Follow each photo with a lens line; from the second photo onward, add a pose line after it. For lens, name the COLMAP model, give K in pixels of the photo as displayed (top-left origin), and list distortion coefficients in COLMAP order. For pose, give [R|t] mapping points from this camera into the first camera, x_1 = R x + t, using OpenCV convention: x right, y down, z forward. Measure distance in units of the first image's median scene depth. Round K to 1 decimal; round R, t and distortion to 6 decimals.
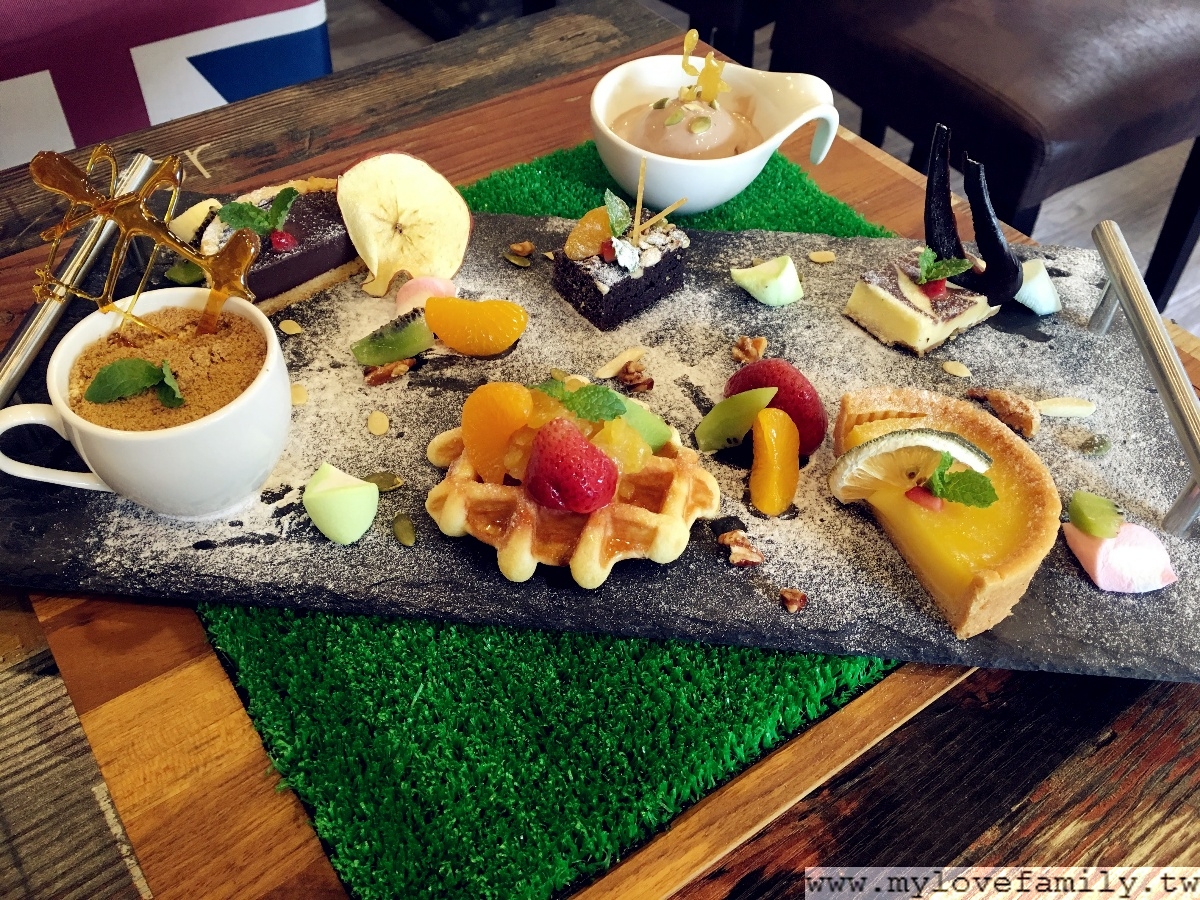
lens RADIAL K [[1044.9, 0, 600.0], [0, 1044.9, 450.0], [0, 0, 1]] dist [0.078247, -0.146491]
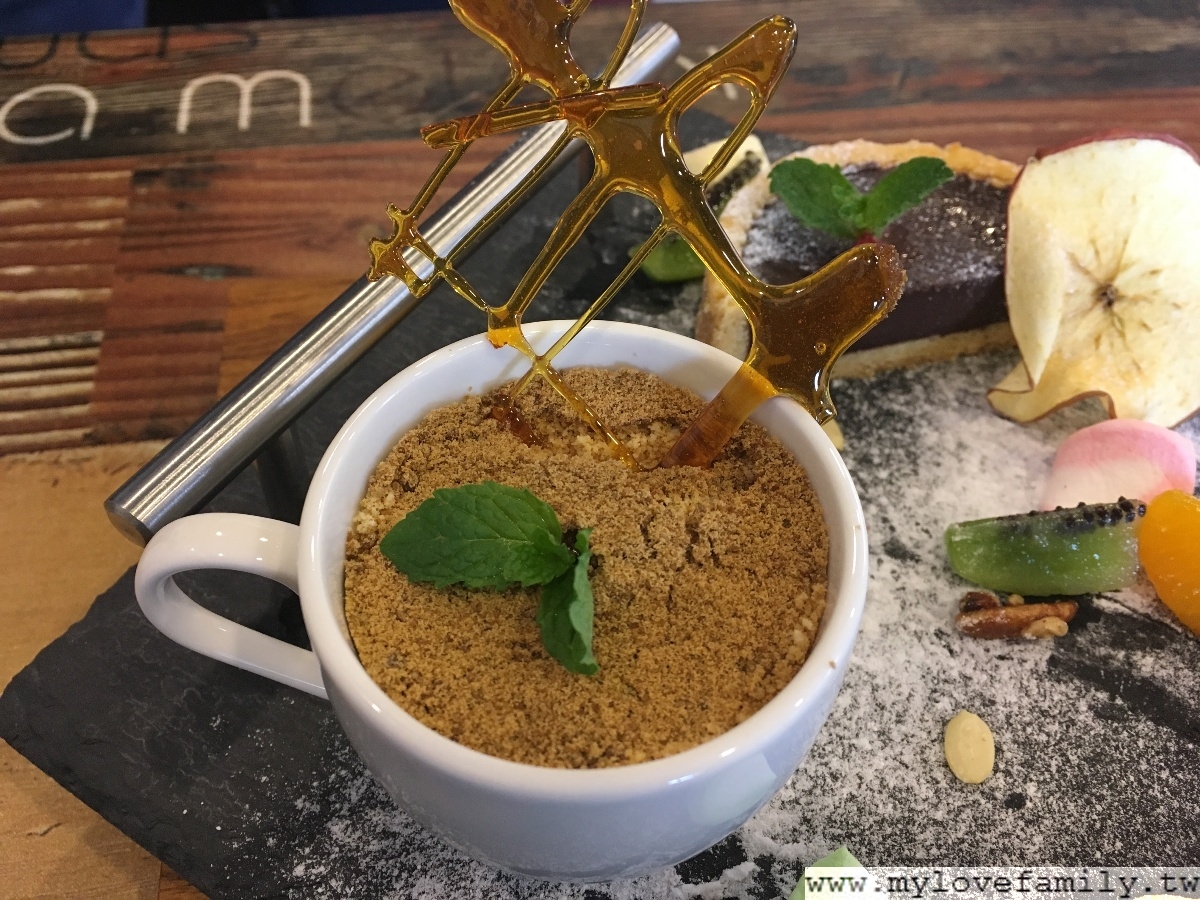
lens RADIAL K [[1044.9, 0, 600.0], [0, 1044.9, 450.0], [0, 0, 1]] dist [0.078247, -0.146491]
pose [[0.891018, 0.344720, -0.295390, -0.249991], [-0.334955, 0.938413, 0.084765, -0.119645], [0.306418, 0.023415, 0.951609, 0.523489]]
